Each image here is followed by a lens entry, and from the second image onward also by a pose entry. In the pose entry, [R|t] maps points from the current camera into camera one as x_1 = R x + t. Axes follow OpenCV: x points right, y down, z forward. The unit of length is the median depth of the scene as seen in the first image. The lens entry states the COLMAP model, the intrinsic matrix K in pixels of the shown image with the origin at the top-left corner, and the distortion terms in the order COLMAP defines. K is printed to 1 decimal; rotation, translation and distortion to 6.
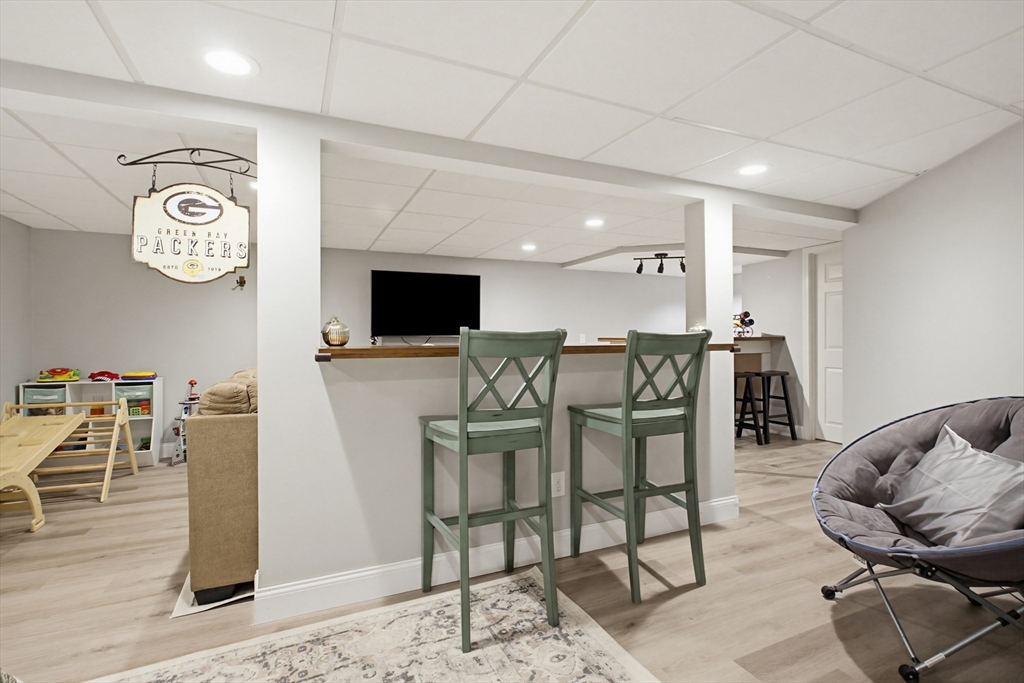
lens RADIAL K [[481.2, 0, 513.1], [0, 481.2, 339.9], [0, 0, 1]] dist [0.000891, 0.000184]
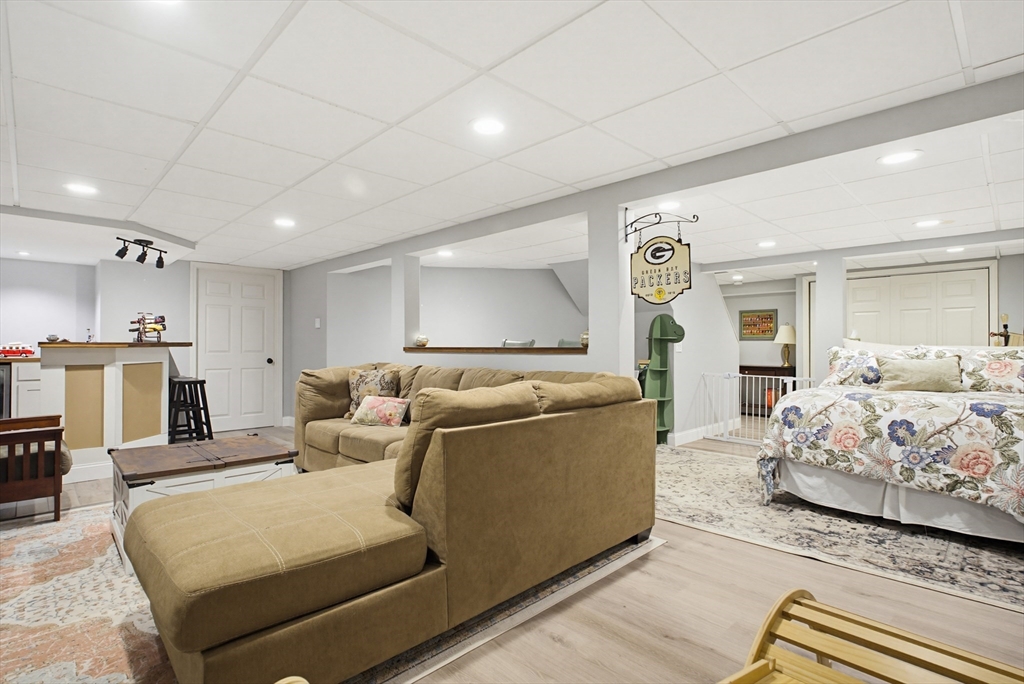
lens RADIAL K [[504.5, 0, 514.2], [0, 504.5, 343.6], [0, 0, 1]] dist [-0.022822, 0.006543]
pose [[-0.326589, 0.008176, 0.945131, -1.006004], [0.000285, 0.999963, -0.008552, 0.006040], [-0.945166, -0.002524, -0.326580, 0.979348]]
